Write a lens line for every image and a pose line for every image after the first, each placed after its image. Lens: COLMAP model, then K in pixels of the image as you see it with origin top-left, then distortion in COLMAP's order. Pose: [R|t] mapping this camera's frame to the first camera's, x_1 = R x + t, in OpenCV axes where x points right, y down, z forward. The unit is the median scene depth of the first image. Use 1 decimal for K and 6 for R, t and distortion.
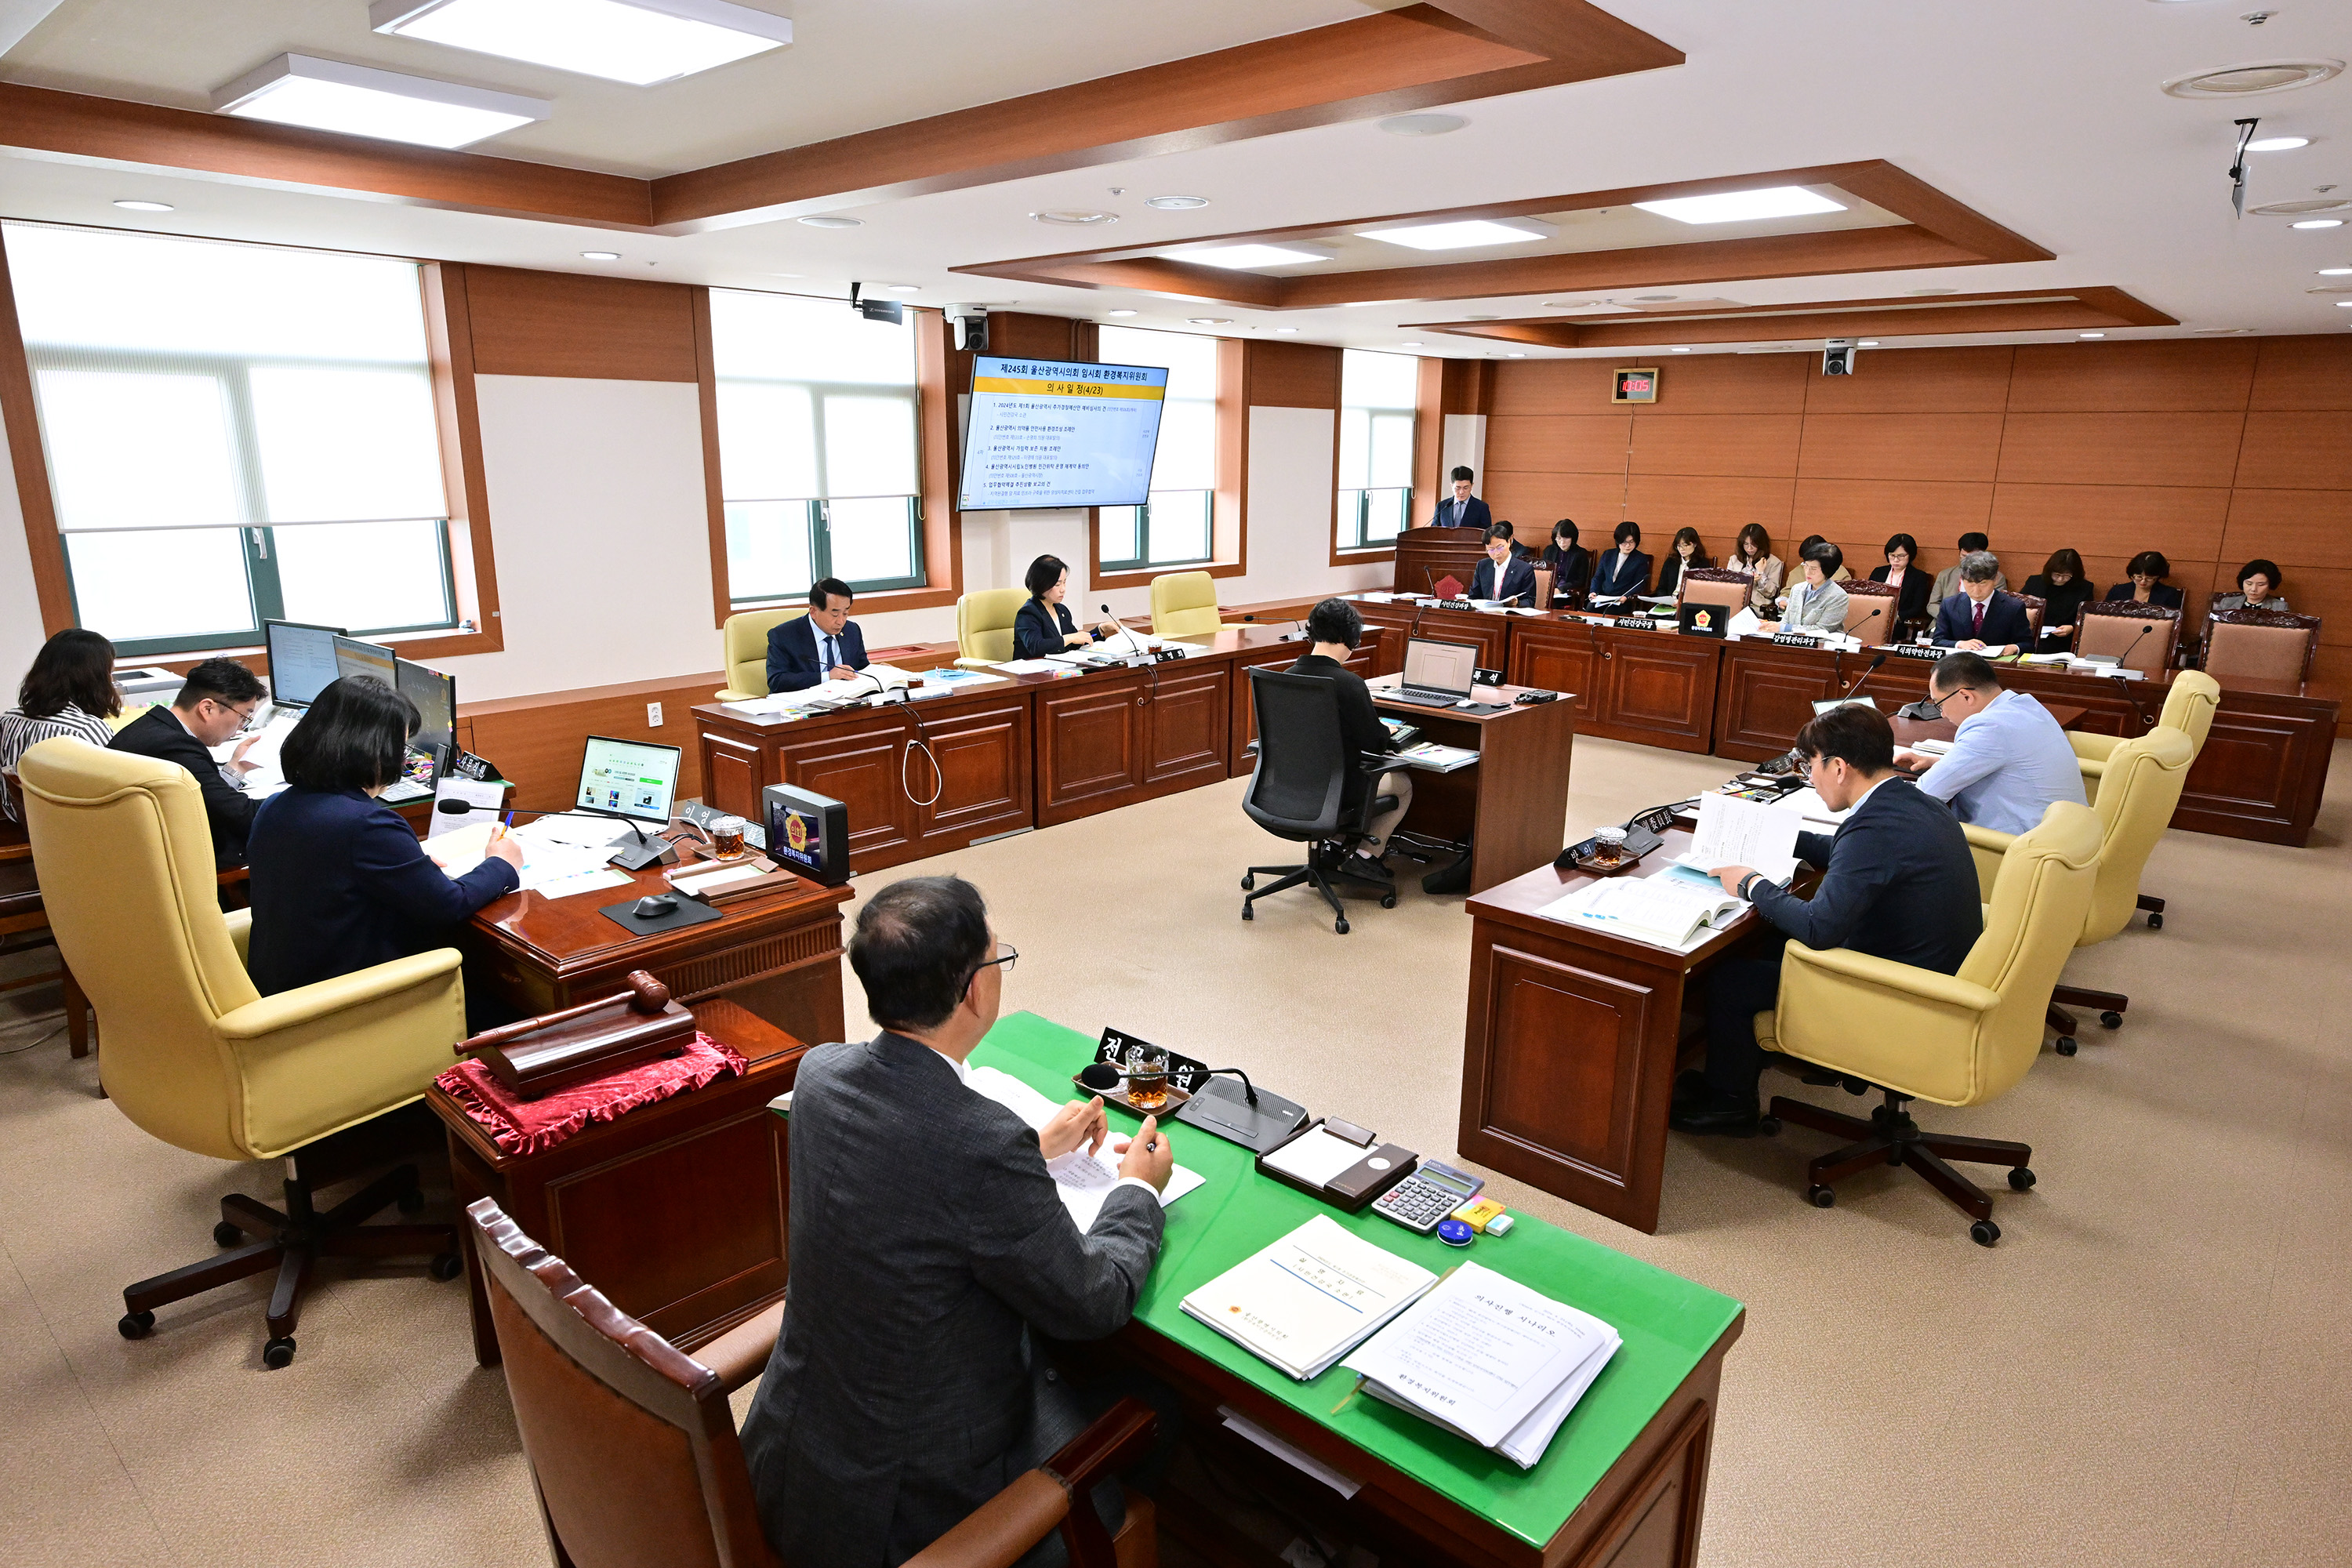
lens RADIAL K [[1361.9, 0, 1172.2], [0, 1361.9, 780.7], [0, 0, 1]] dist [0.008880, 0.001444]
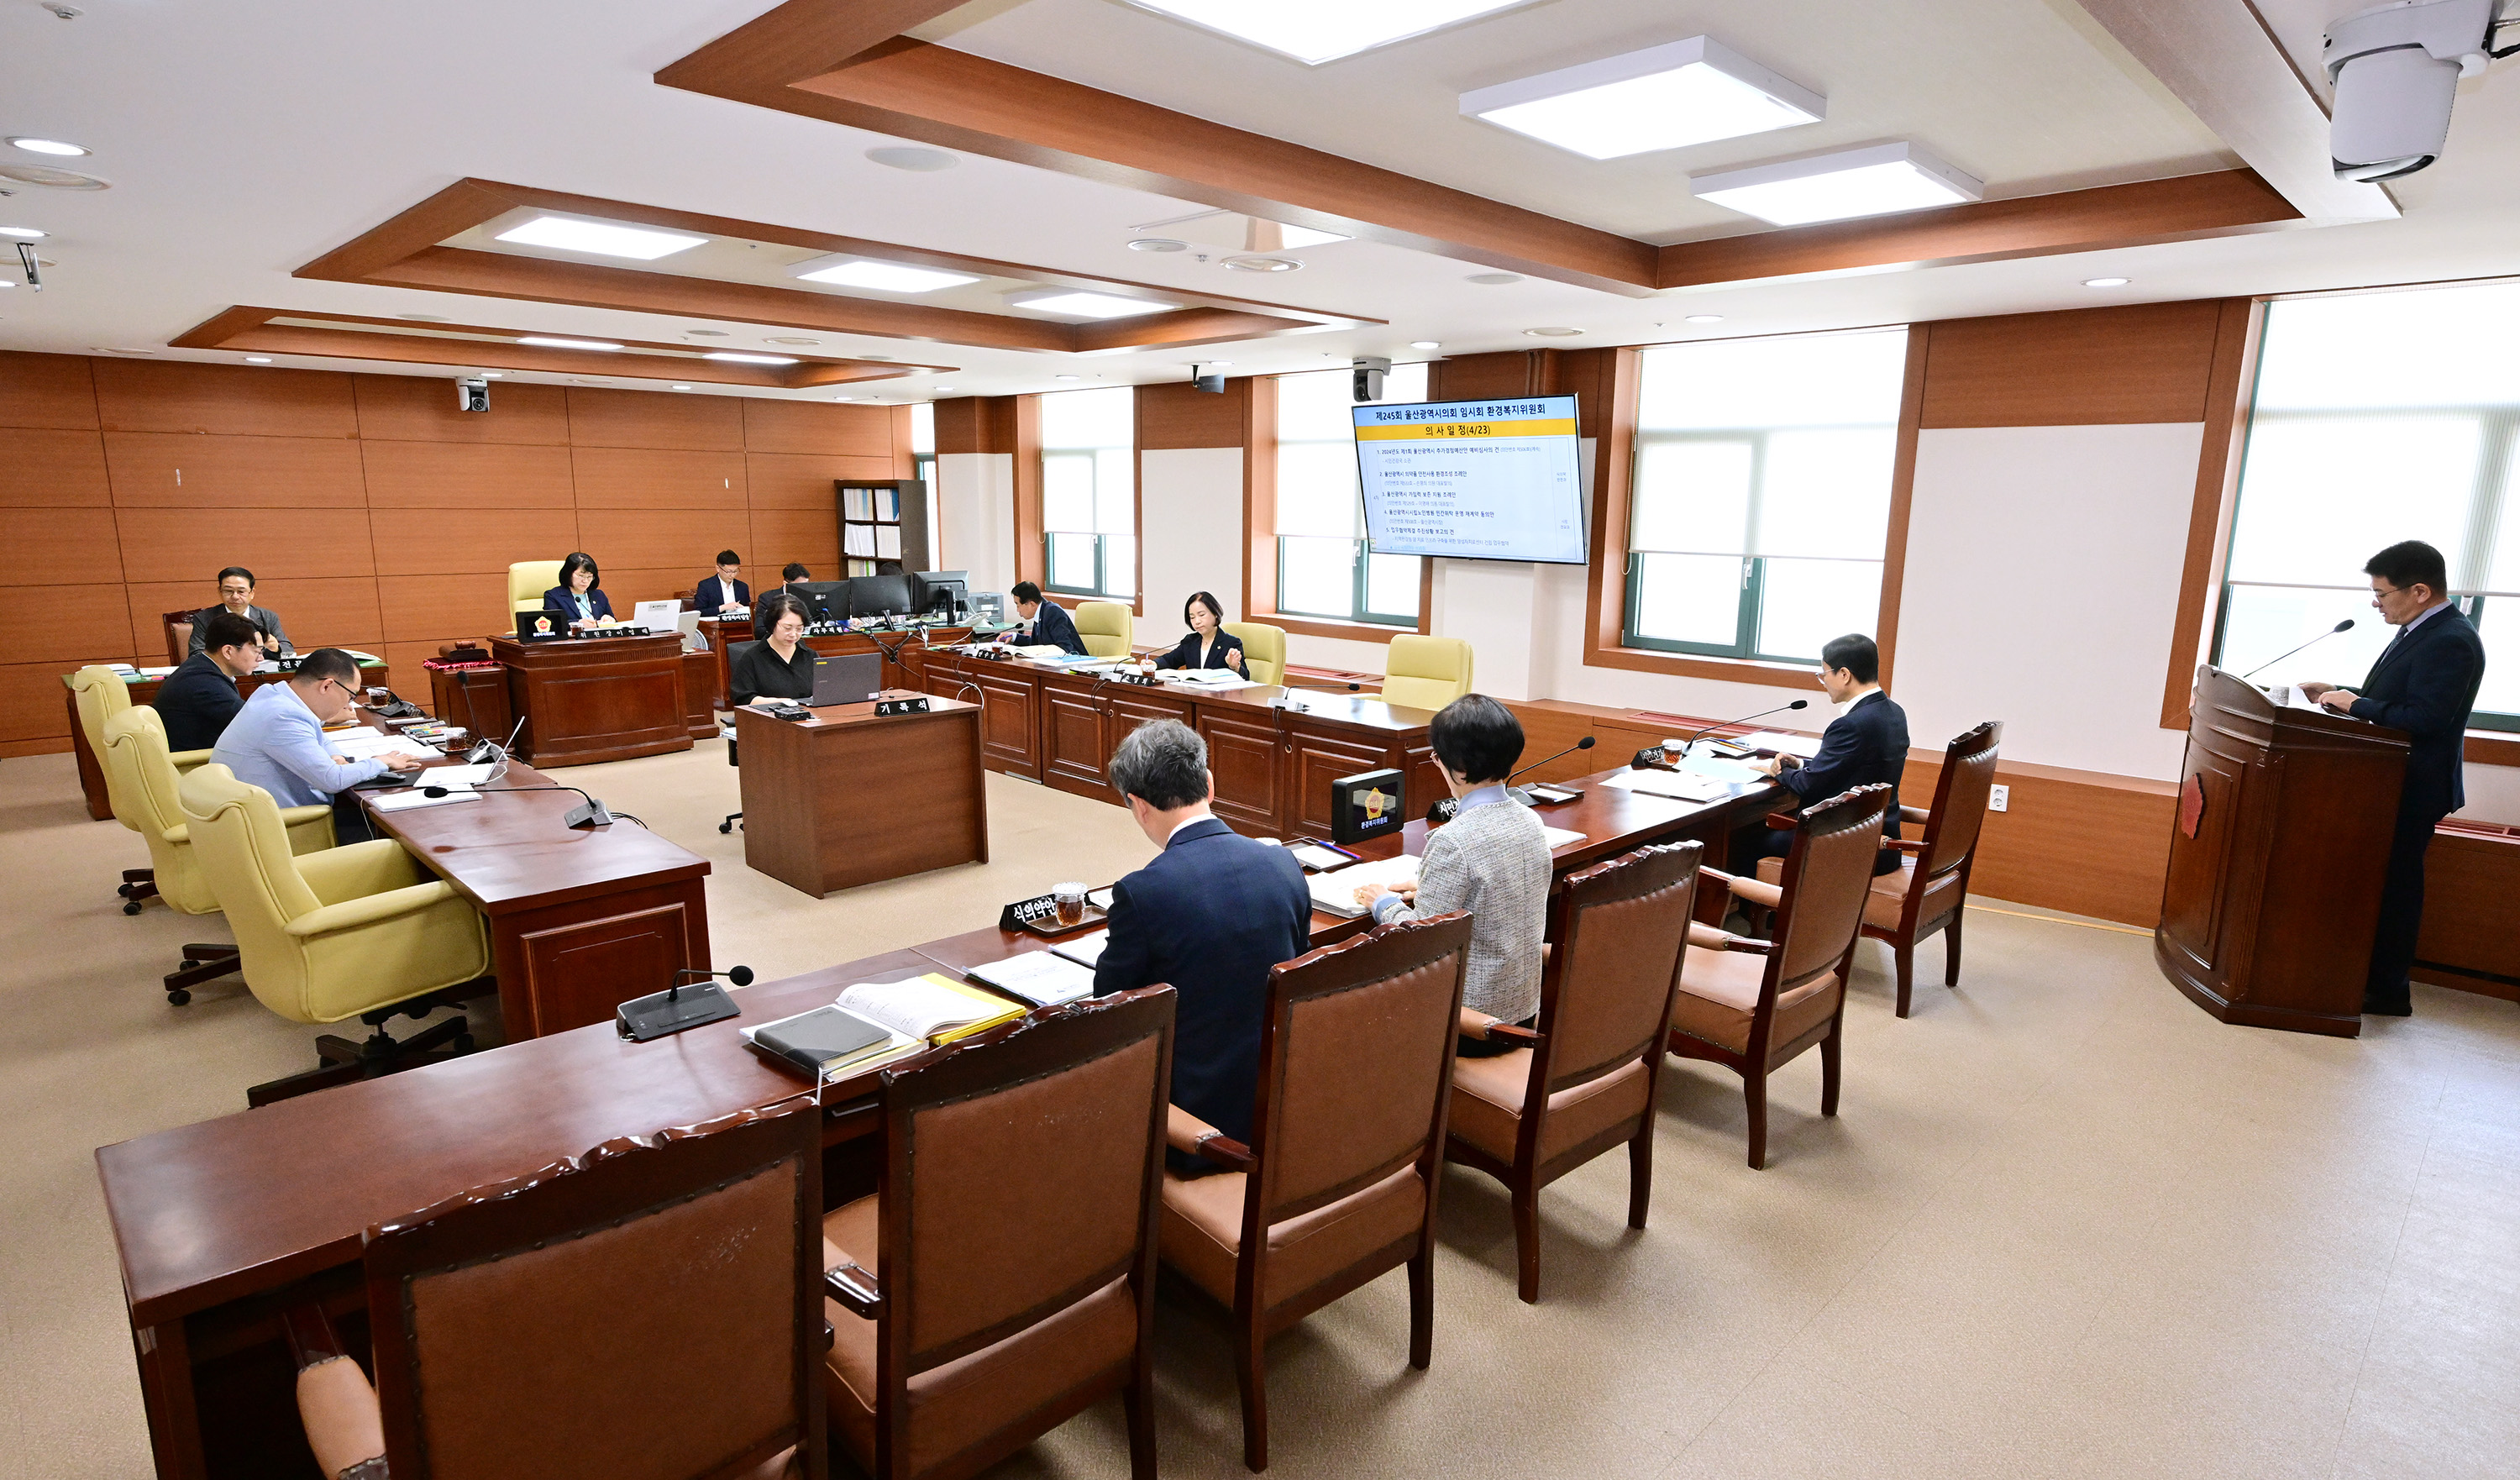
lens RADIAL K [[1333.6, 0, 1253.8], [0, 1333.6, 752.2], [0, 0, 1]] dist [-0.003660, -0.000421]
pose [[-0.048276, 0.187934, -0.980994, 0.856015], [-0.244126, 0.950133, 0.194036, -0.221734], [0.968541, 0.248853, 0.000011, 0.919196]]
